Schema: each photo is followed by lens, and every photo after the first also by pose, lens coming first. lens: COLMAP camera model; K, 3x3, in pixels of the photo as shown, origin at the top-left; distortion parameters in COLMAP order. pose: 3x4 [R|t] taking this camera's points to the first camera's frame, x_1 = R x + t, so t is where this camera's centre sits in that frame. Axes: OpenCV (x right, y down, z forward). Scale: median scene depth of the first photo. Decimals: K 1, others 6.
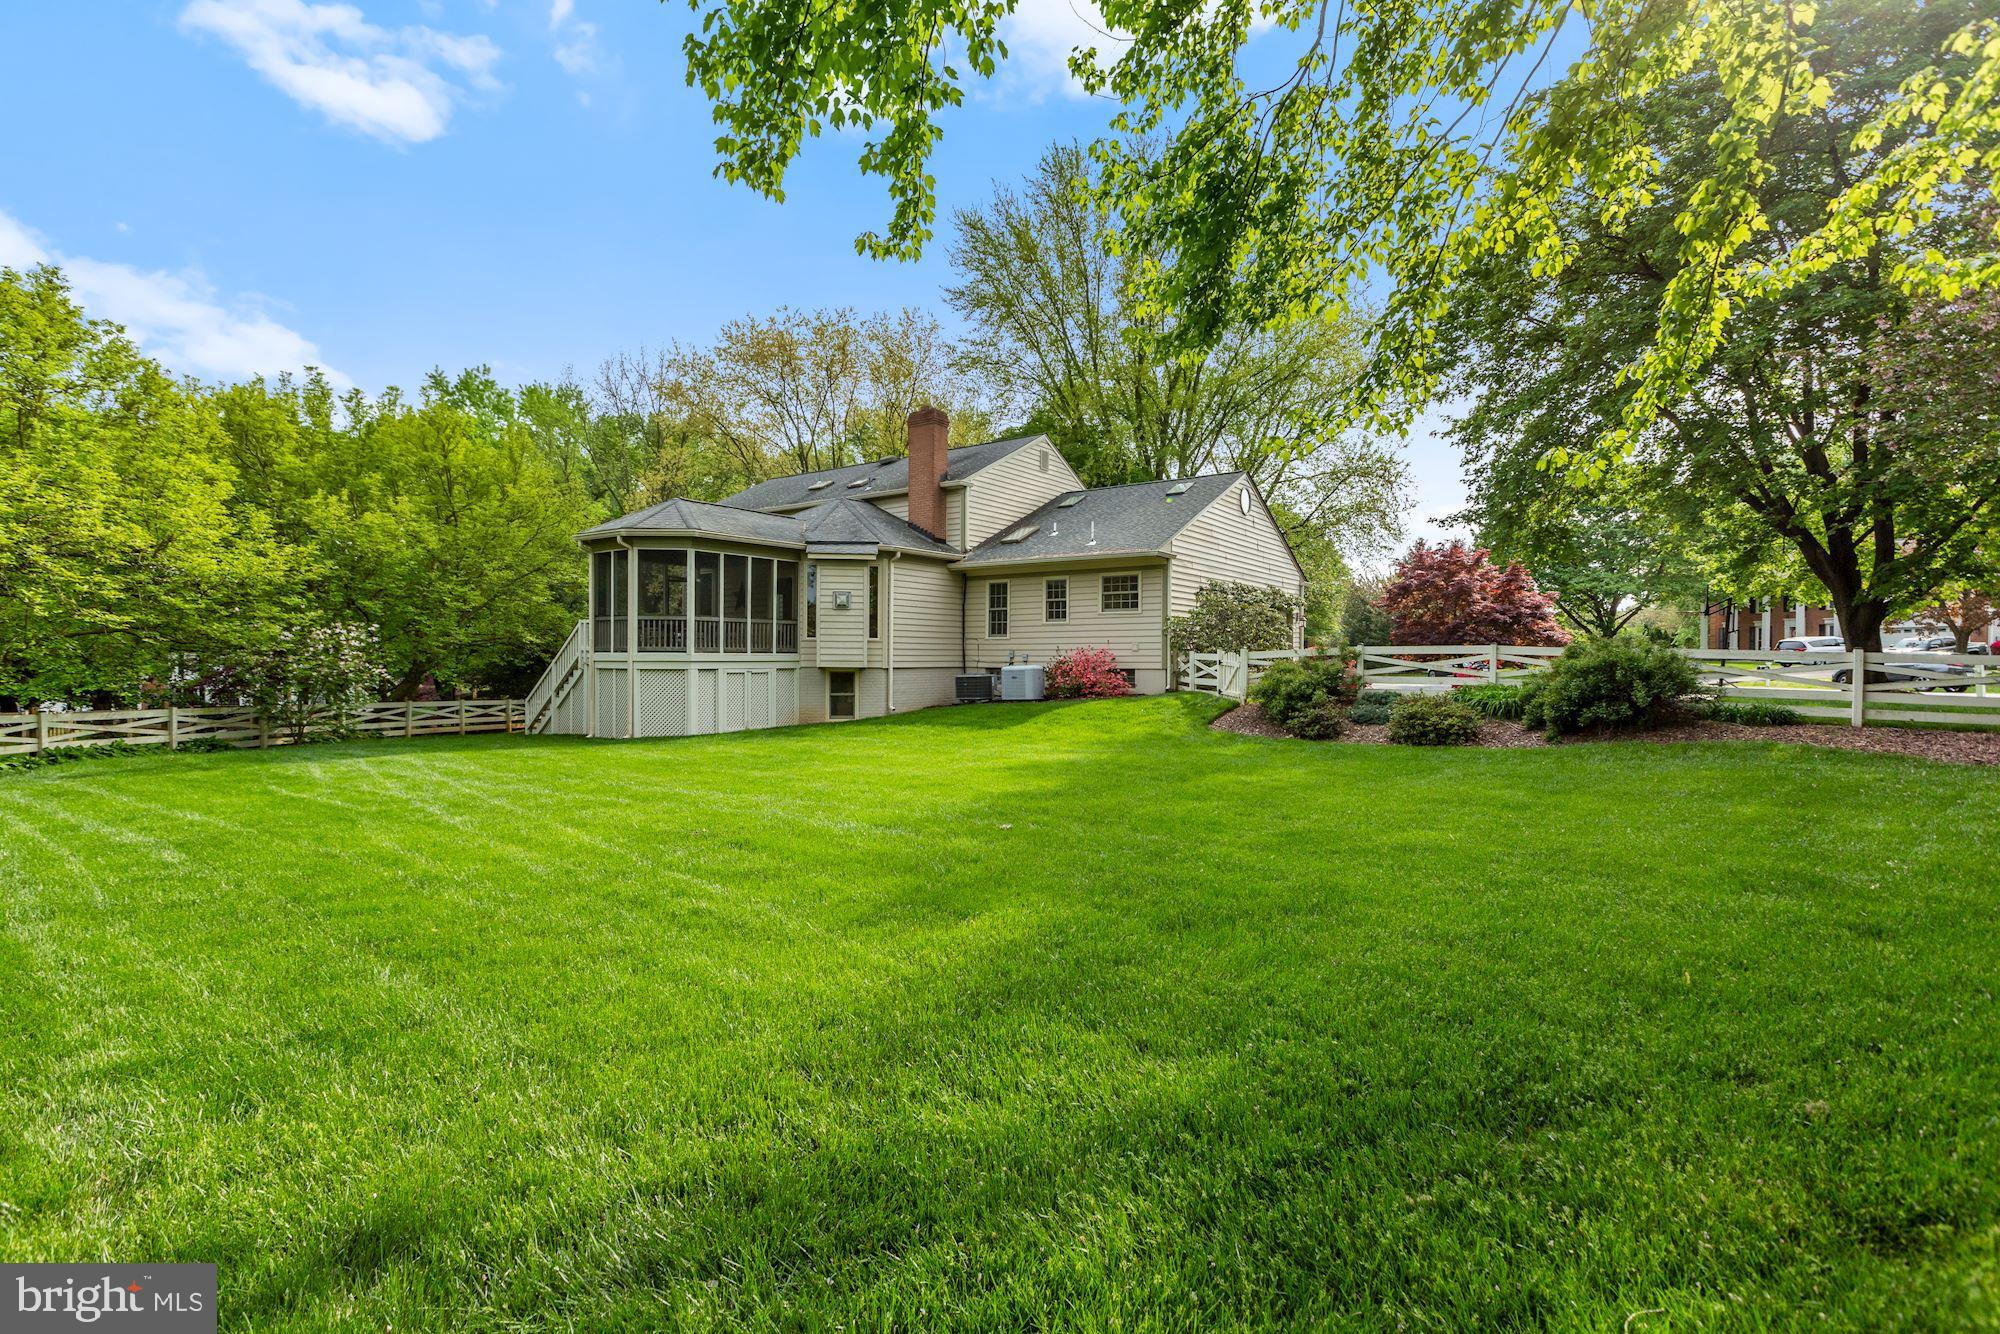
lens RADIAL K [[918.4, 0, 999.0], [0, 918.4, 664.0], [0, 0, 1]] dist [-0.031483, 0.005446]
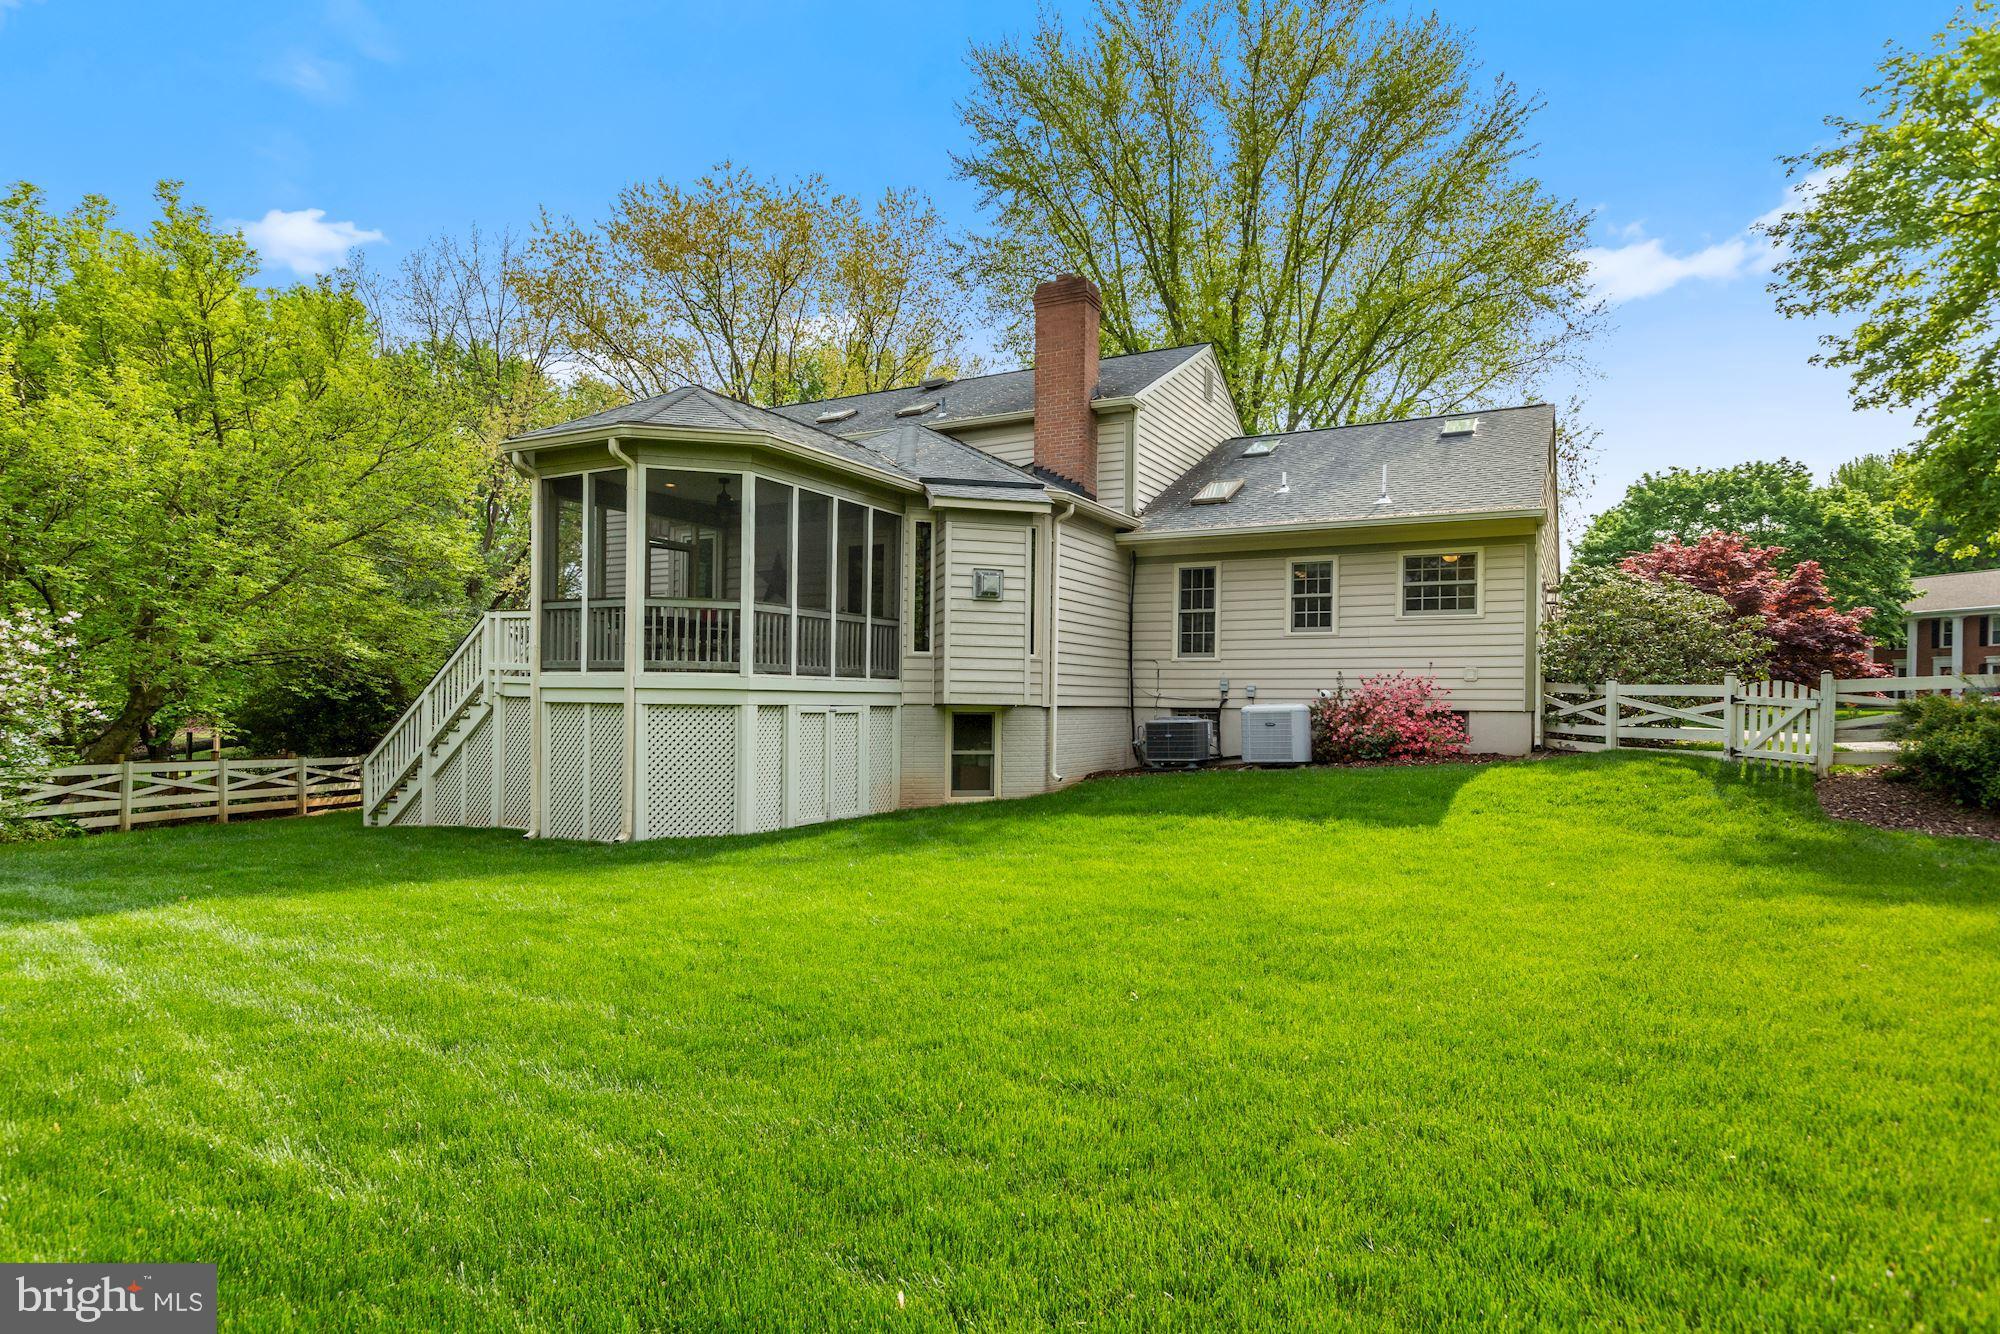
lens RADIAL K [[1123.5, 0, 1007.8], [0, 1123.5, 709.3], [0, 0, 1]] dist [-0.019976, -0.000452]
pose [[0.992331, 0.006205, 0.123451, -0.229604], [-0.006324, 0.999980, 0.000574, 0.005678], [-0.123445, -0.001350, 0.992351, 0.301853]]
